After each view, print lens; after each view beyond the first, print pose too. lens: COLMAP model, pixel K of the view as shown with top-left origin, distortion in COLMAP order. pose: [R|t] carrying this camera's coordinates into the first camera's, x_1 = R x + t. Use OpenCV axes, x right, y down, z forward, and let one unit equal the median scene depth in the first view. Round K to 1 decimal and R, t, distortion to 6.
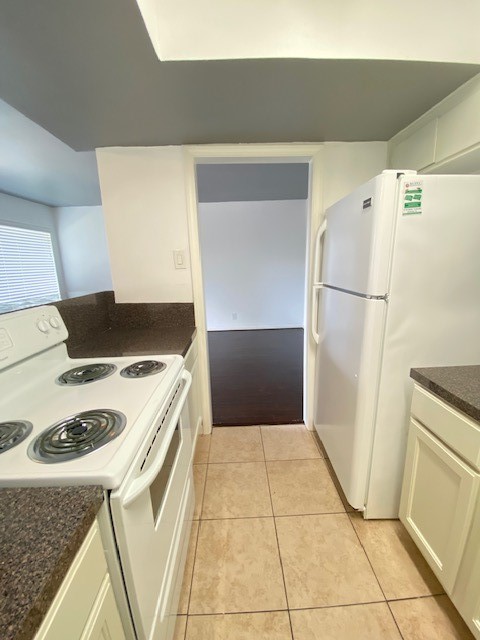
lens RADIAL K [[246.7, 0, 240.0], [0, 246.7, 320.0], [0, 0, 1]] dist [-0.033748, -0.000552]
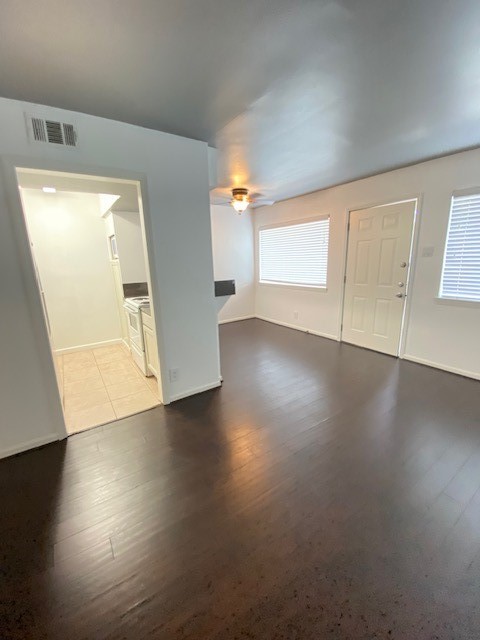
lens RADIAL K [[246.7, 0, 240.0], [0, 246.7, 320.0], [0, 0, 1]] dist [-0.033748, -0.000552]
pose [[-0.827386, 0.185632, -0.530068, 0.150160], [-0.071170, 0.901536, 0.426811, -0.549950], [0.557105, 0.390863, -0.732707, 2.321073]]
